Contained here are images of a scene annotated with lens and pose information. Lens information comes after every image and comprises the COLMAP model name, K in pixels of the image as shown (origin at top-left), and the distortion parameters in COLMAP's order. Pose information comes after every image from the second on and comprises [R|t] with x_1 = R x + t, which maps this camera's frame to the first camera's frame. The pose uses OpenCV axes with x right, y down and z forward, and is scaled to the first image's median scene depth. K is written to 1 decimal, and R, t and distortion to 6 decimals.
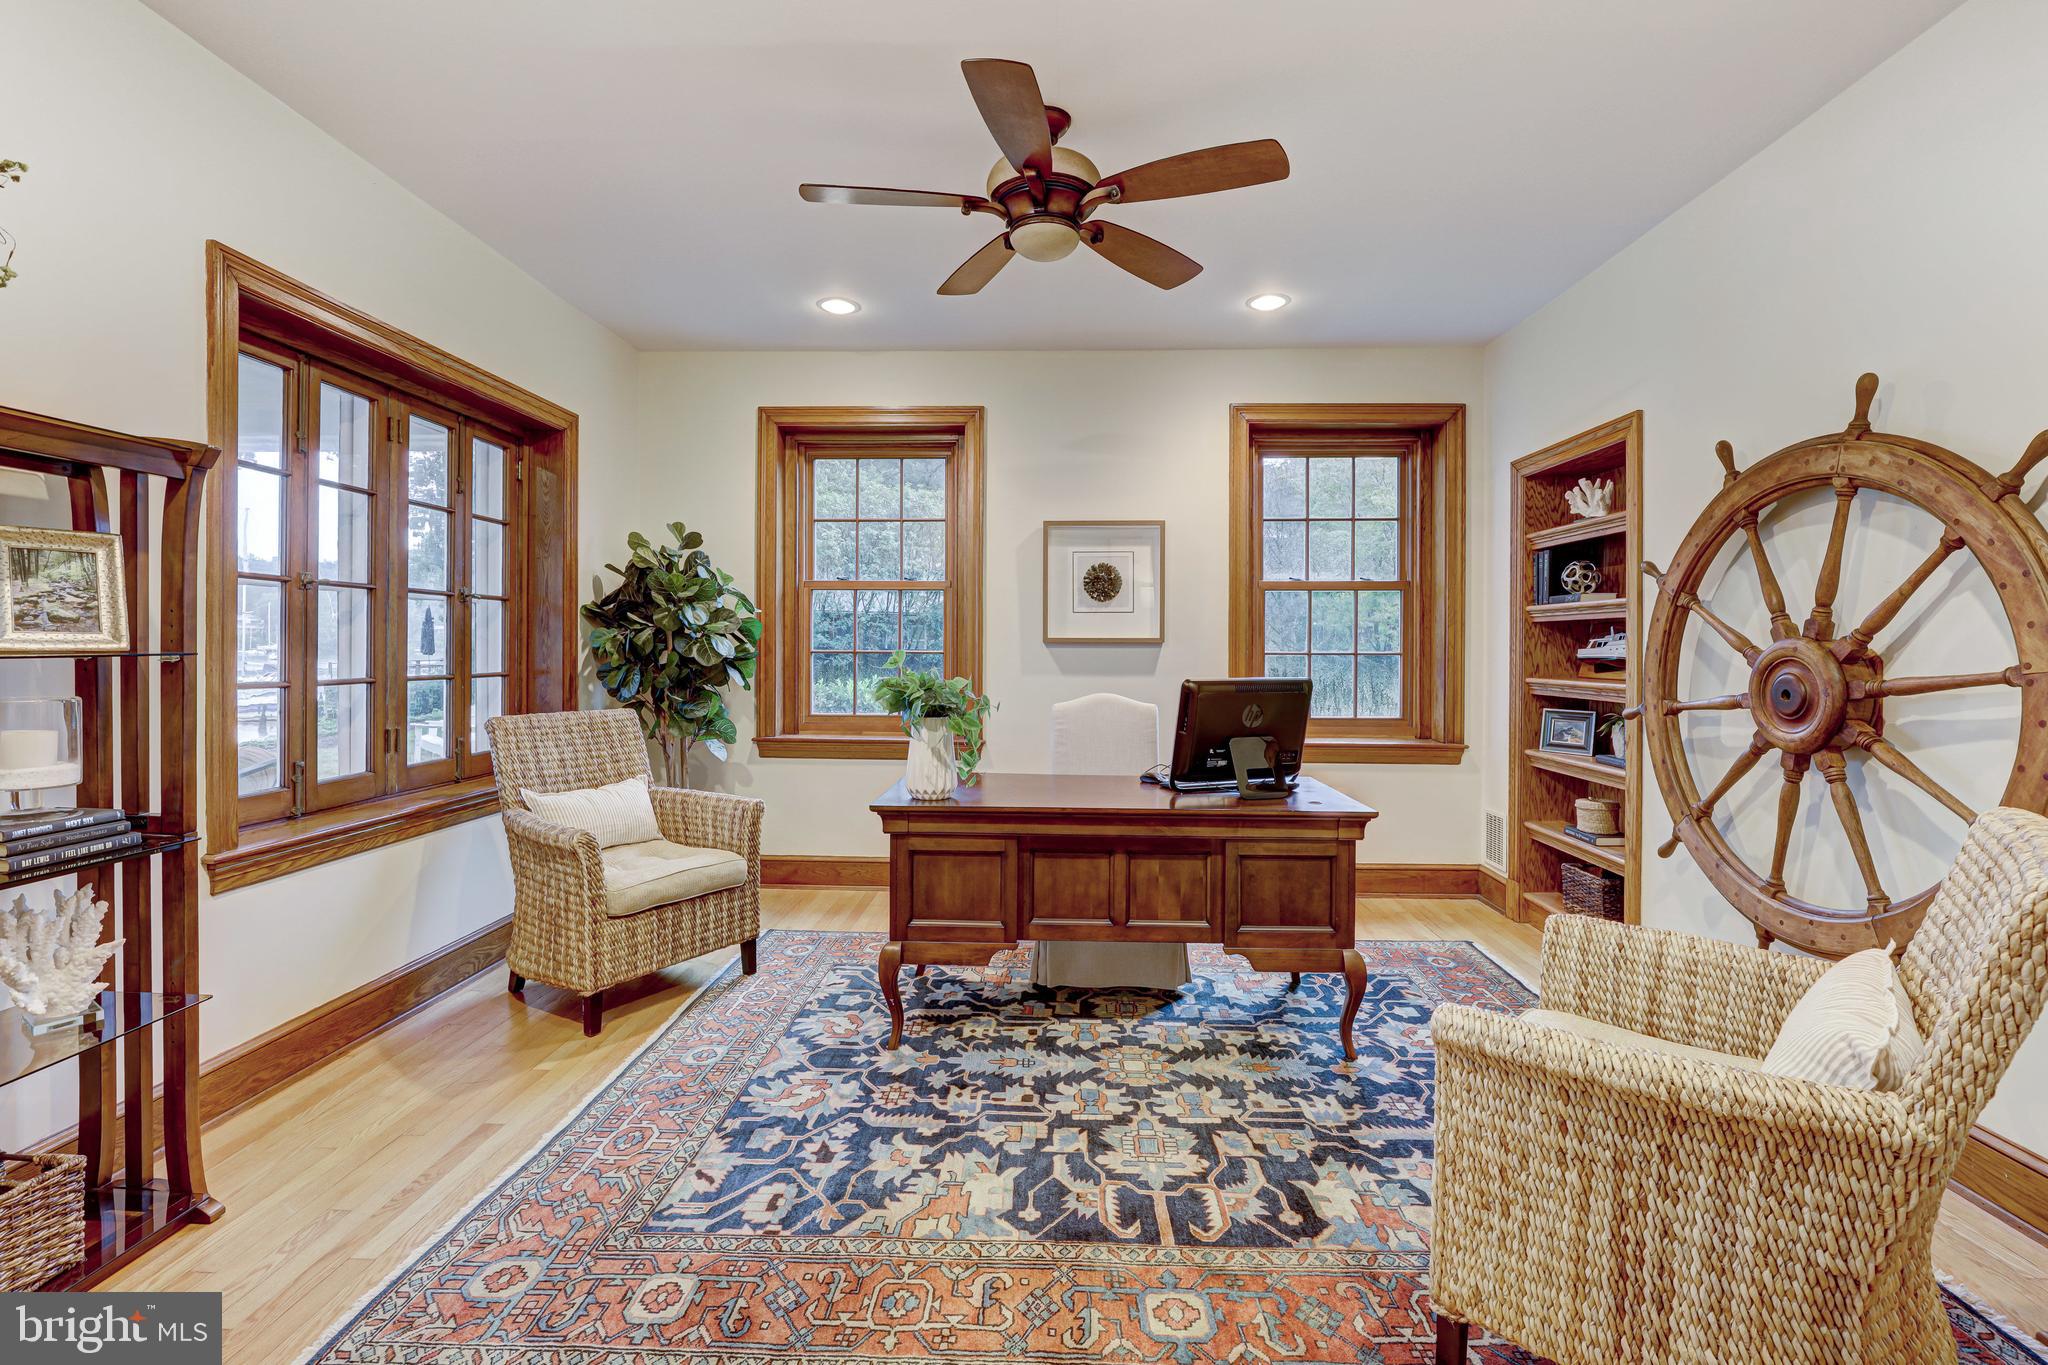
lens RADIAL K [[932.1, 0, 1030.7], [0, 932.1, 655.8], [0, 0, 1]] dist [-0.010342, -0.000429]
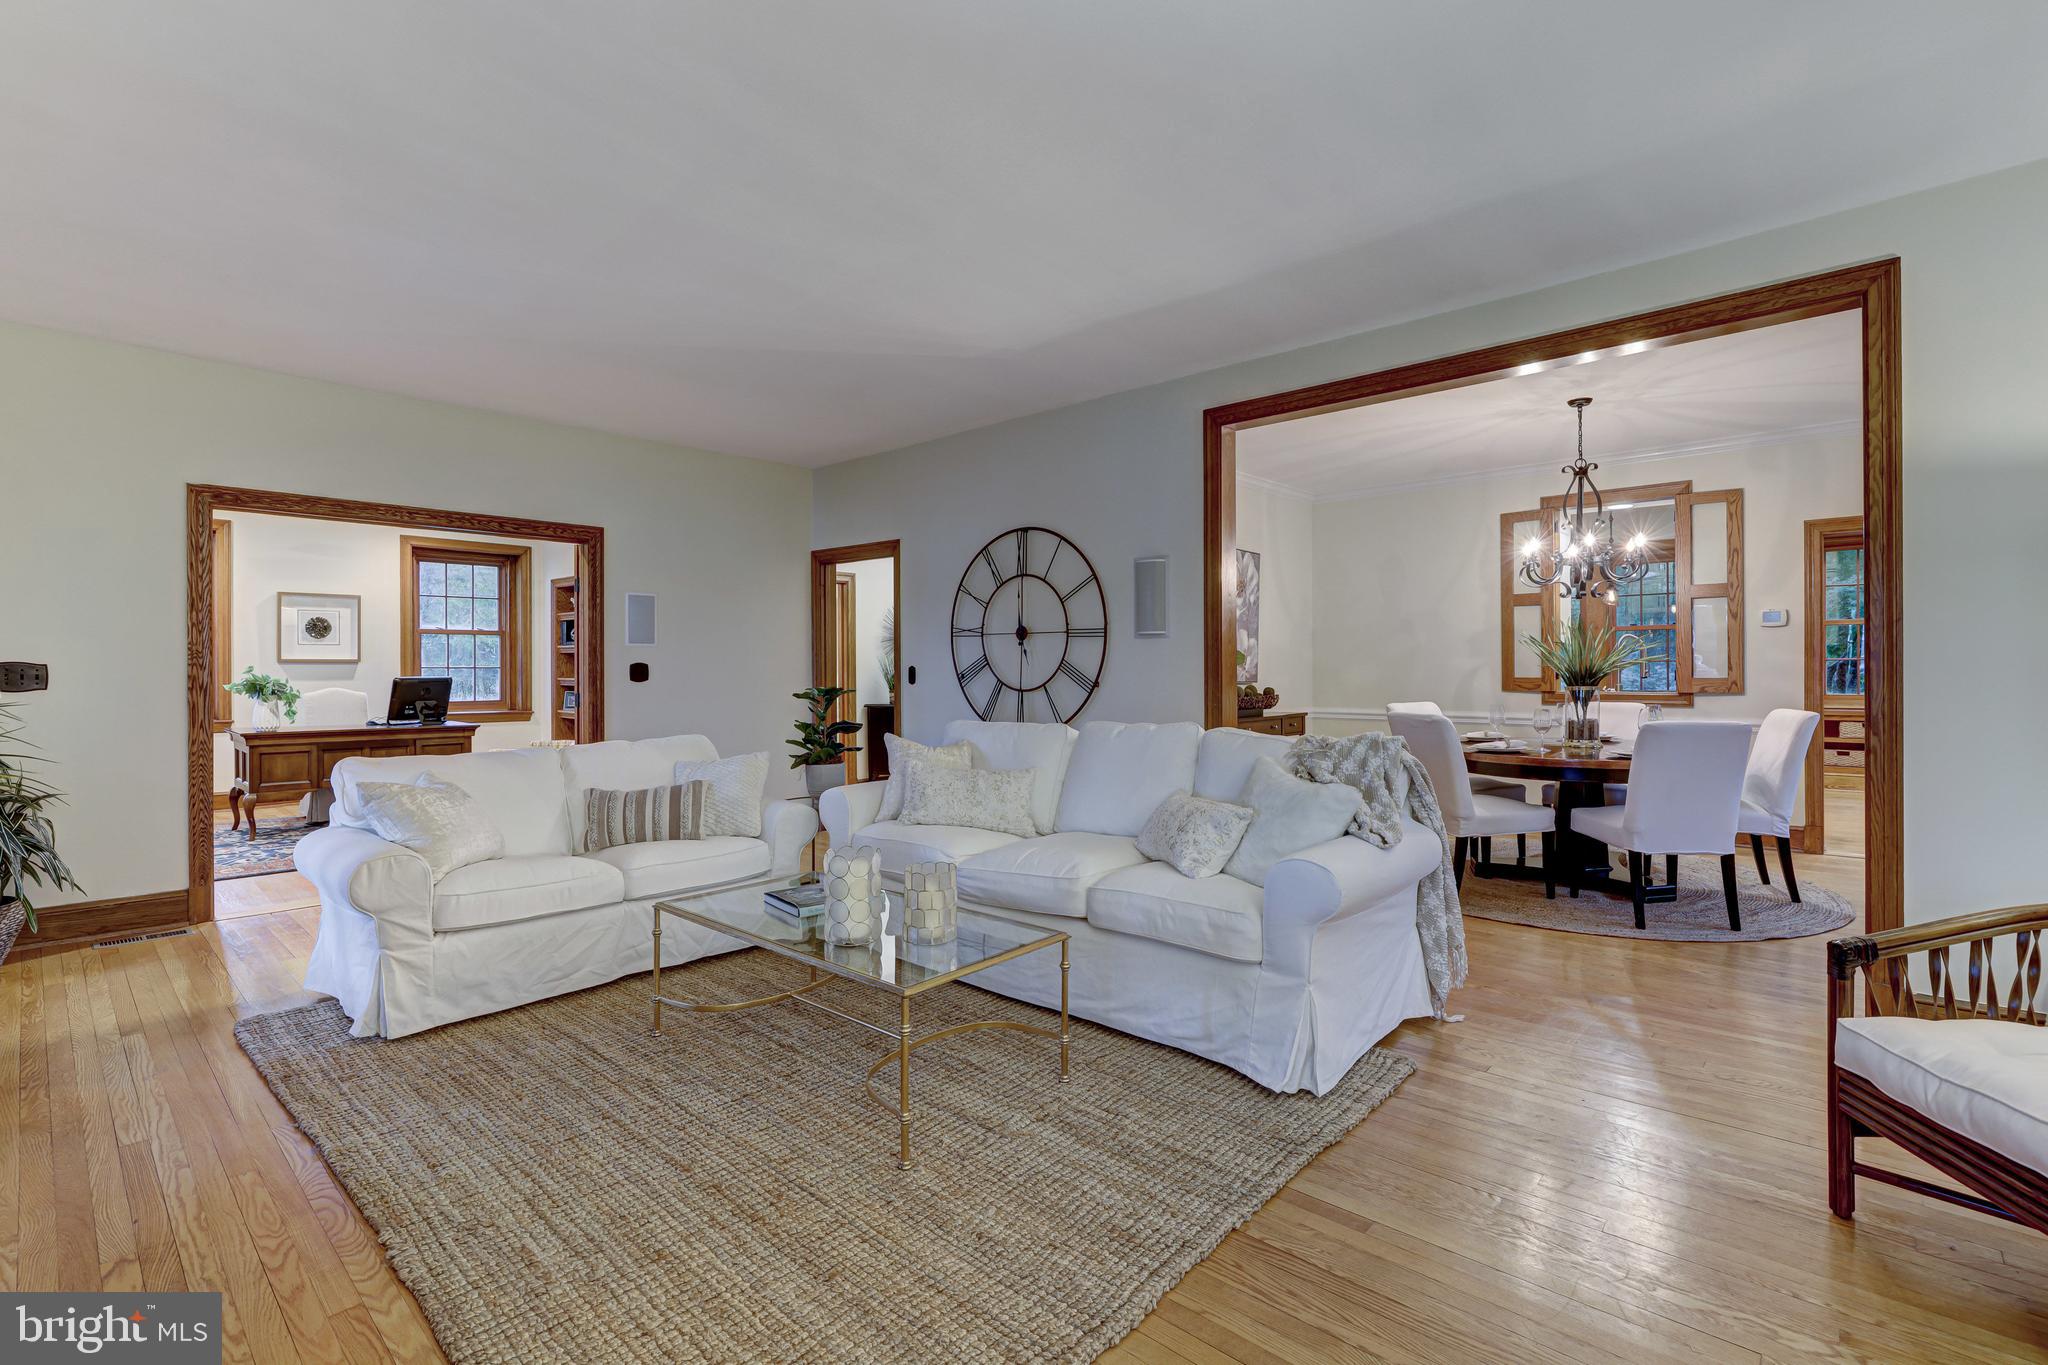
lens RADIAL K [[932.1, 0, 1023.8], [0, 932.1, 667.8], [0, 0, 1]] dist [-0.010342, -0.000429]
pose [[0.656825, -0.005566, 0.754022, -0.412857], [0.005524, 0.999981, 0.002570, 0.000082], [-0.754023, 0.002477, 0.656844, -1.305617]]
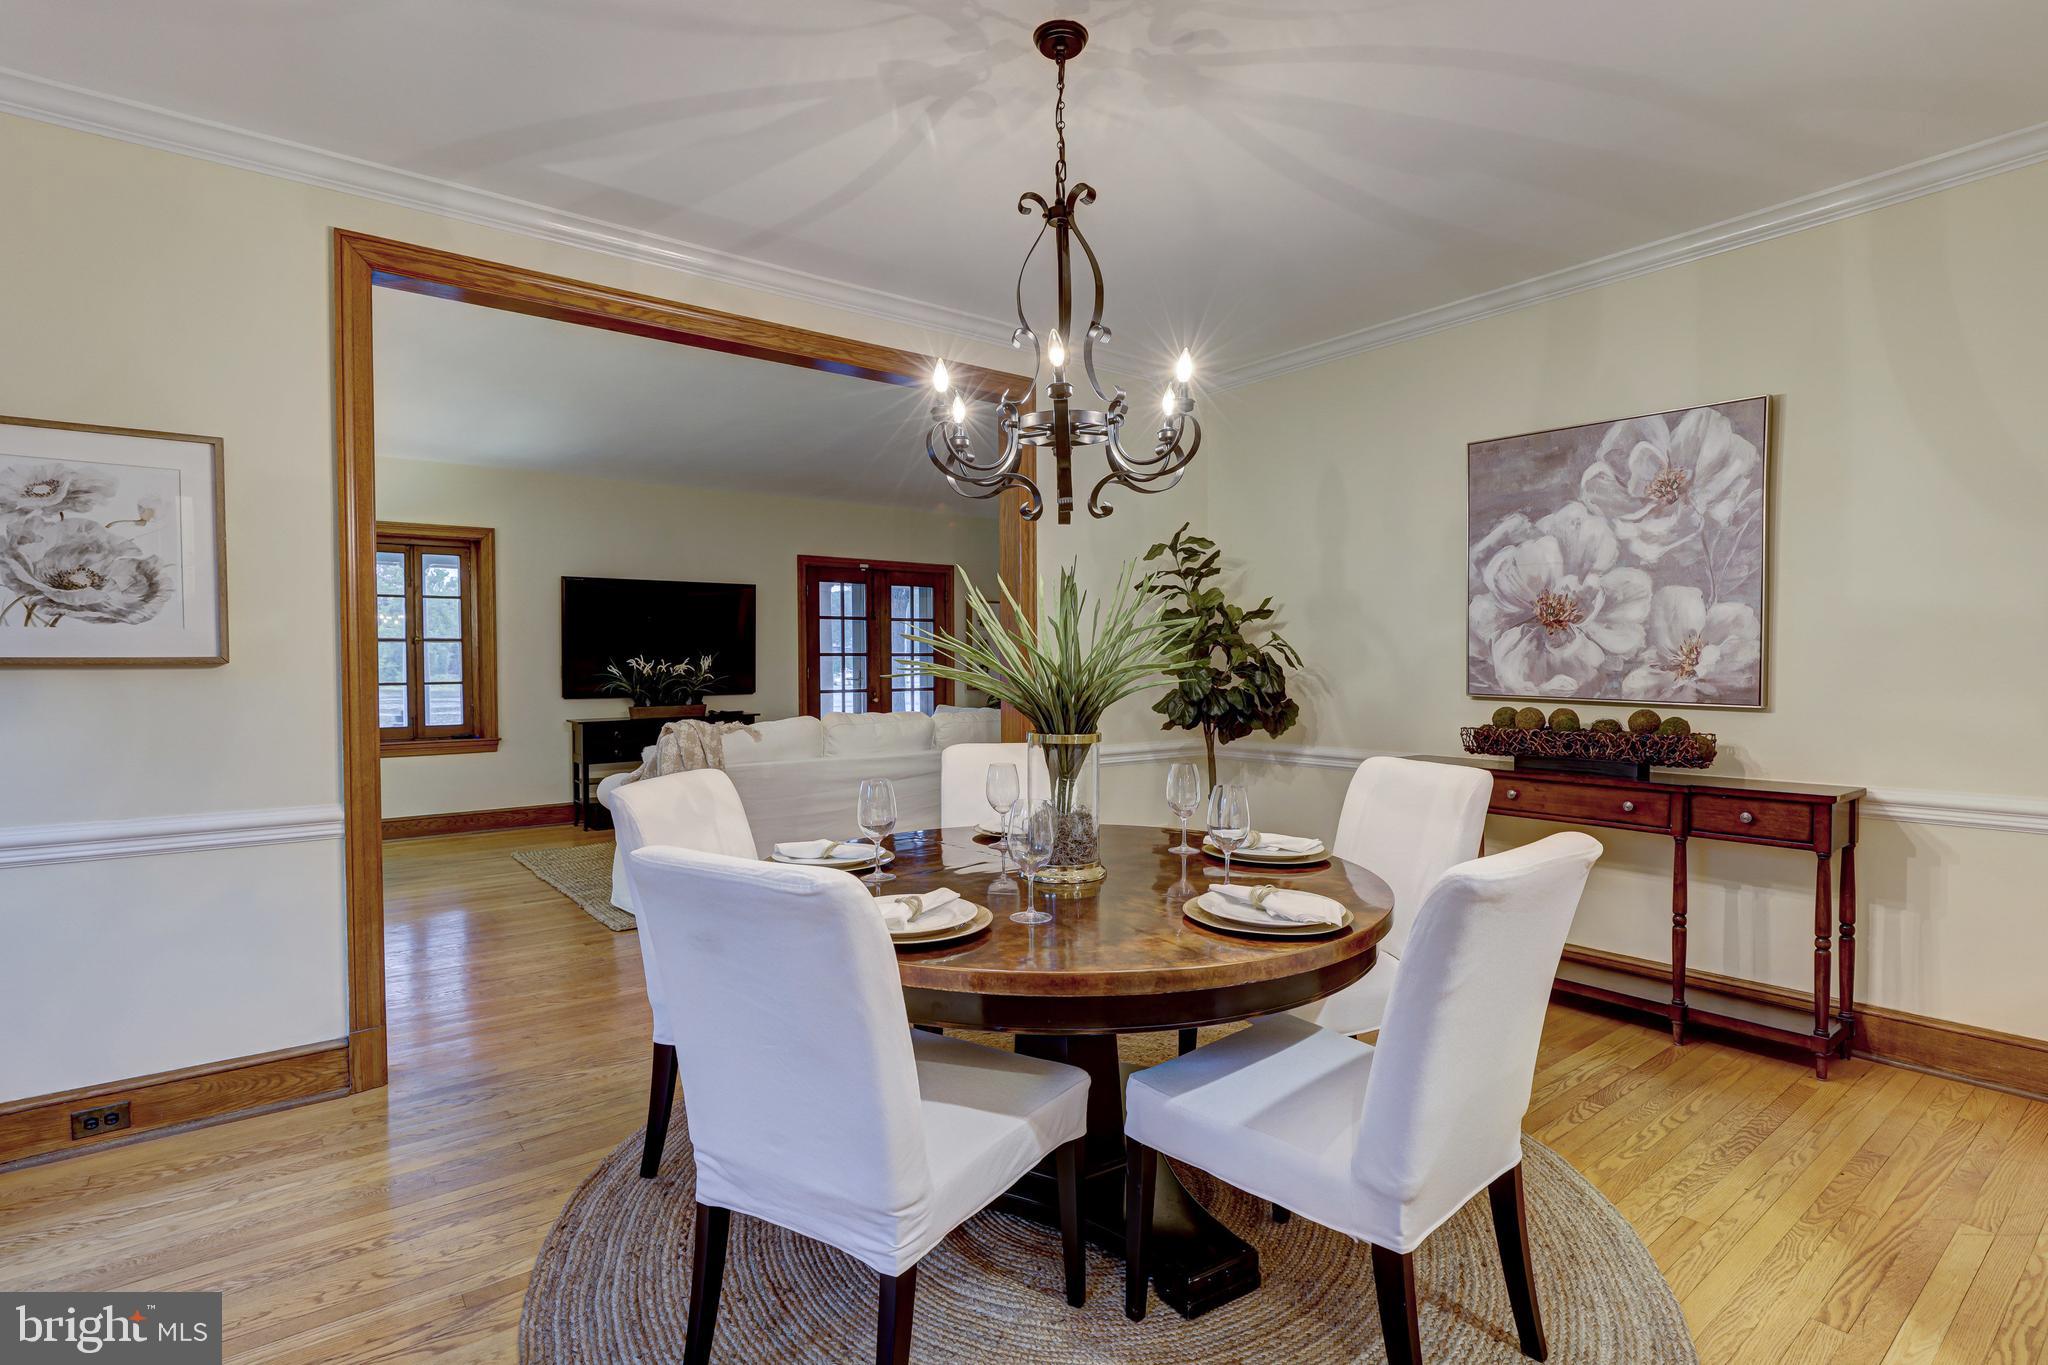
lens RADIAL K [[1003.4, 0, 1022.6], [0, 1003.4, 682.7], [0, 0, 1]] dist [-0.020024, -0.000346]
pose [[0.636562, 0.009377, -0.771169, 1.405851], [0.007979, 0.999792, 0.018744, -0.004319], [0.771185, -0.018085, 0.636355, -1.421659]]
